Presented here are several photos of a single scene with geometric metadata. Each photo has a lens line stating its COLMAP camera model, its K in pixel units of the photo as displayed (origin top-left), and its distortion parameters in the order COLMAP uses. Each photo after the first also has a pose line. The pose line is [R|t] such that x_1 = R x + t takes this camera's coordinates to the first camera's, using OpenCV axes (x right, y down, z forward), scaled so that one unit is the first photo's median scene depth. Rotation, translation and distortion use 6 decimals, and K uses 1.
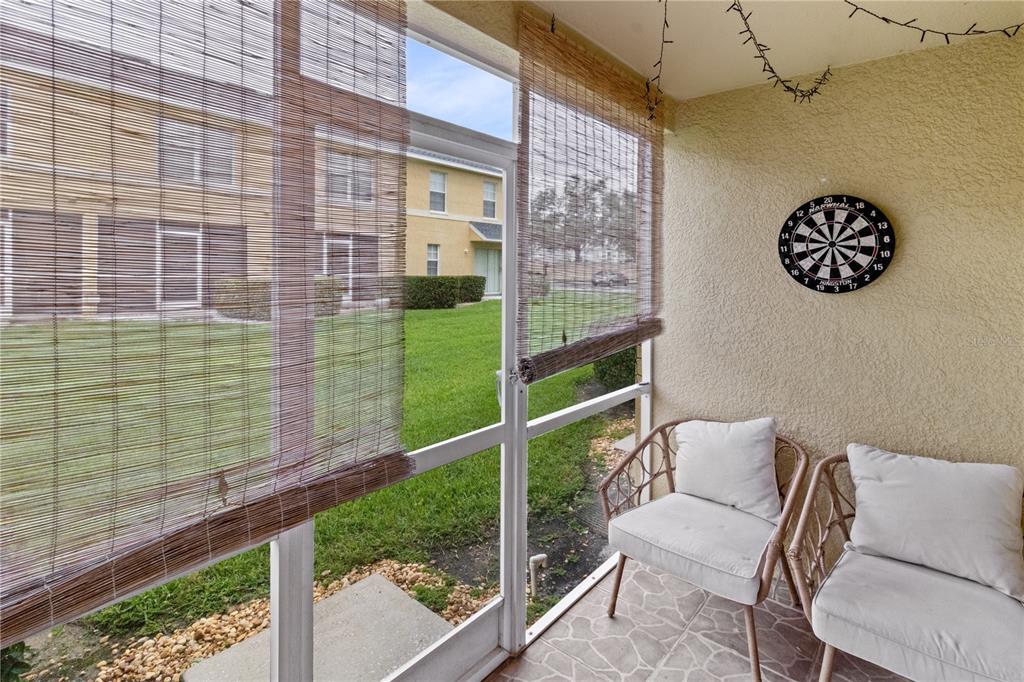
lens RADIAL K [[492.5, 0, 512.6], [0, 492.5, 284.4], [0, 0, 1]] dist [0.001067, 0.000316]
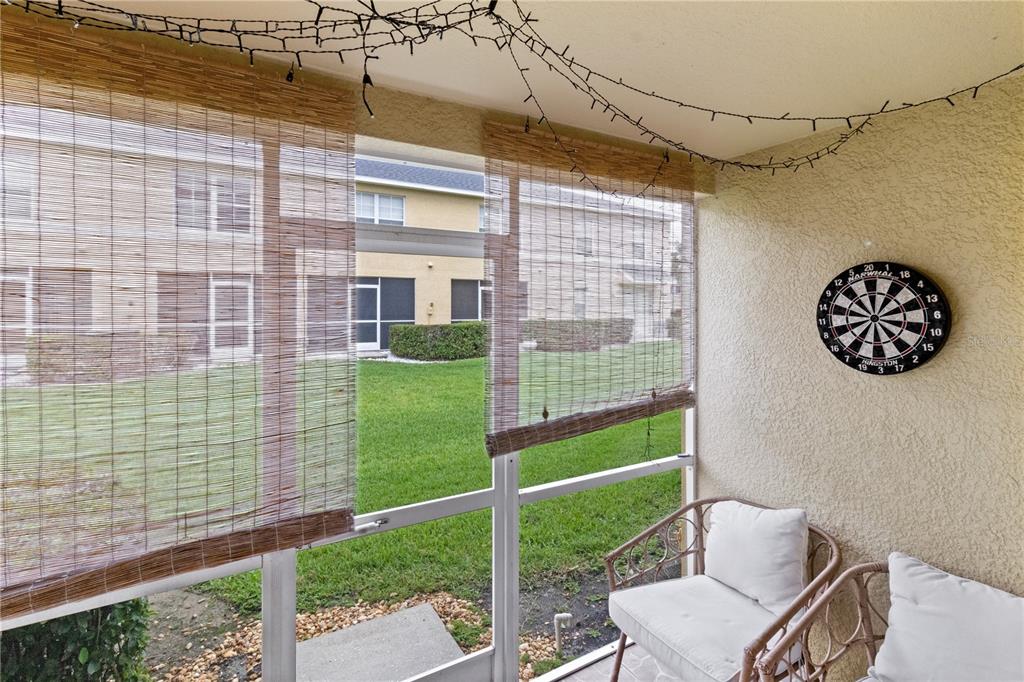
lens RADIAL K [[482.6, 0, 512.0], [0, 482.6, 319.7], [0, 0, 1]] dist [0.002257, 0.000025]
pose [[0.947756, -0.005458, -0.318948, 0.314634], [0.002672, 0.999954, -0.009171, -0.072986], [0.318984, 0.007840, 0.947728, -0.012083]]
